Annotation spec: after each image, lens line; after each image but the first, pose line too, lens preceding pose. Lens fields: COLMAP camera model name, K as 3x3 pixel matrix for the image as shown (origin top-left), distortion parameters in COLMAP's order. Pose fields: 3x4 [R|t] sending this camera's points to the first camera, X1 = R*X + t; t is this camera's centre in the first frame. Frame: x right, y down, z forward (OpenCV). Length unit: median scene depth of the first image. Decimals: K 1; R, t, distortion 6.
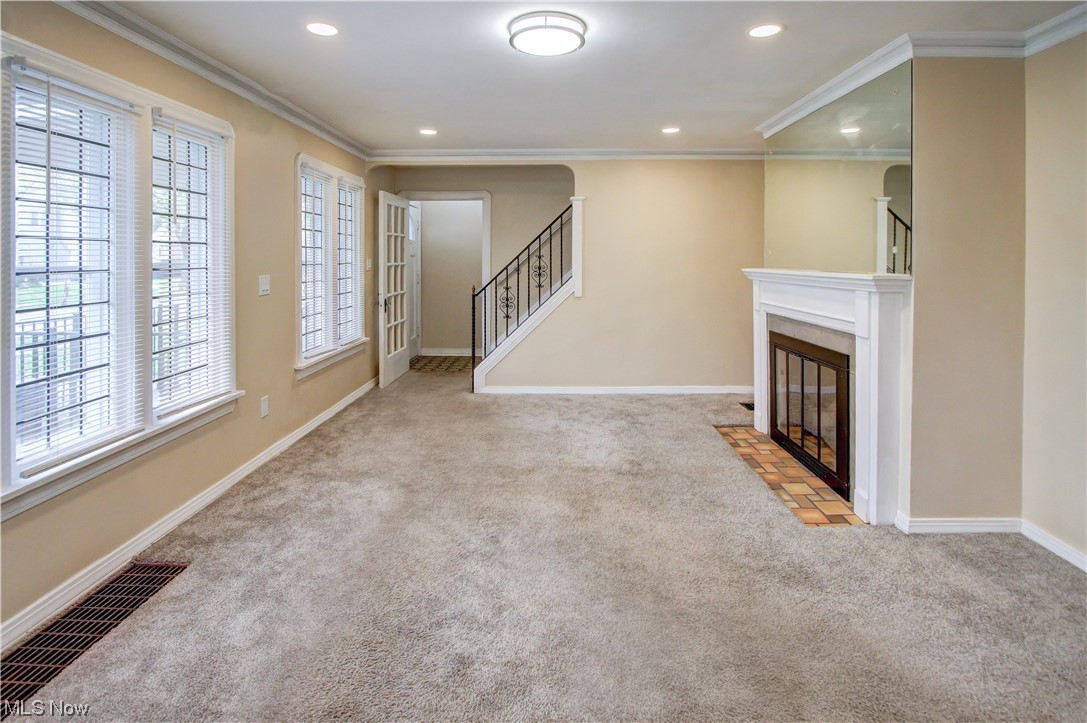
lens RADIAL K [[558.3, 0, 551.7], [0, 558.3, 271.7], [0, 0, 1]] dist [-0.018864, 0.000489]
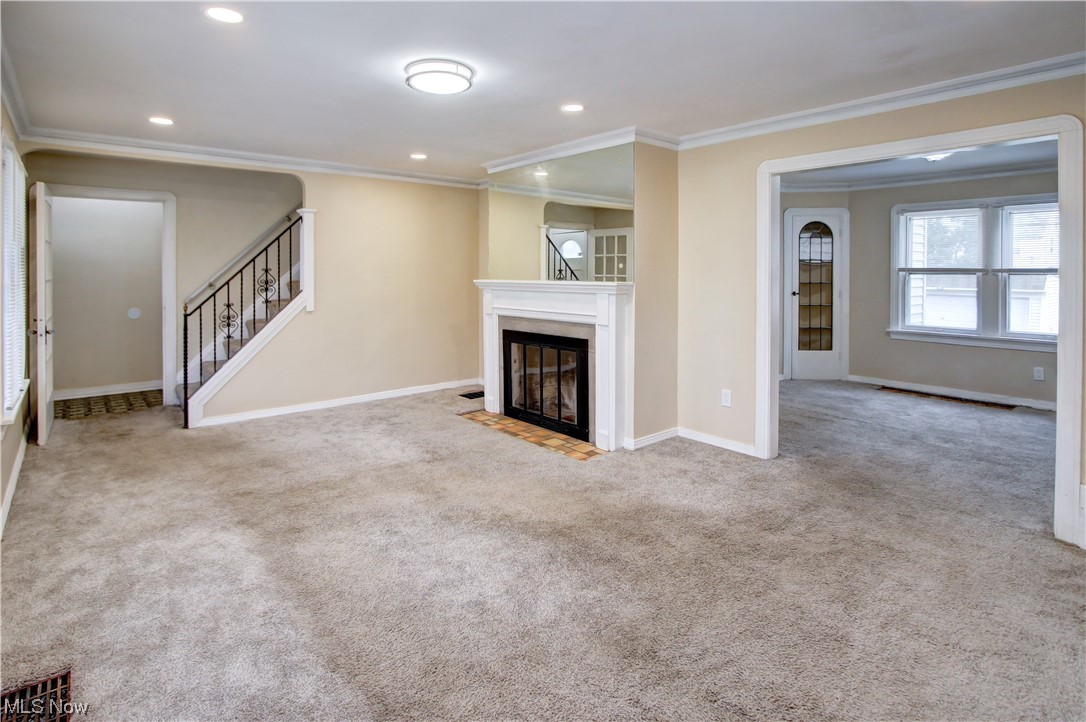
lens RADIAL K [[557.8, 0, 551.2], [0, 557.8, 271.3], [0, 0, 1]] dist [-0.018864, 0.000489]
pose [[0.751791, -0.002609, 0.659396, -0.421918], [0.016872, 0.999741, -0.015280, -0.004147], [-0.659185, 0.022612, 0.751641, -0.022410]]
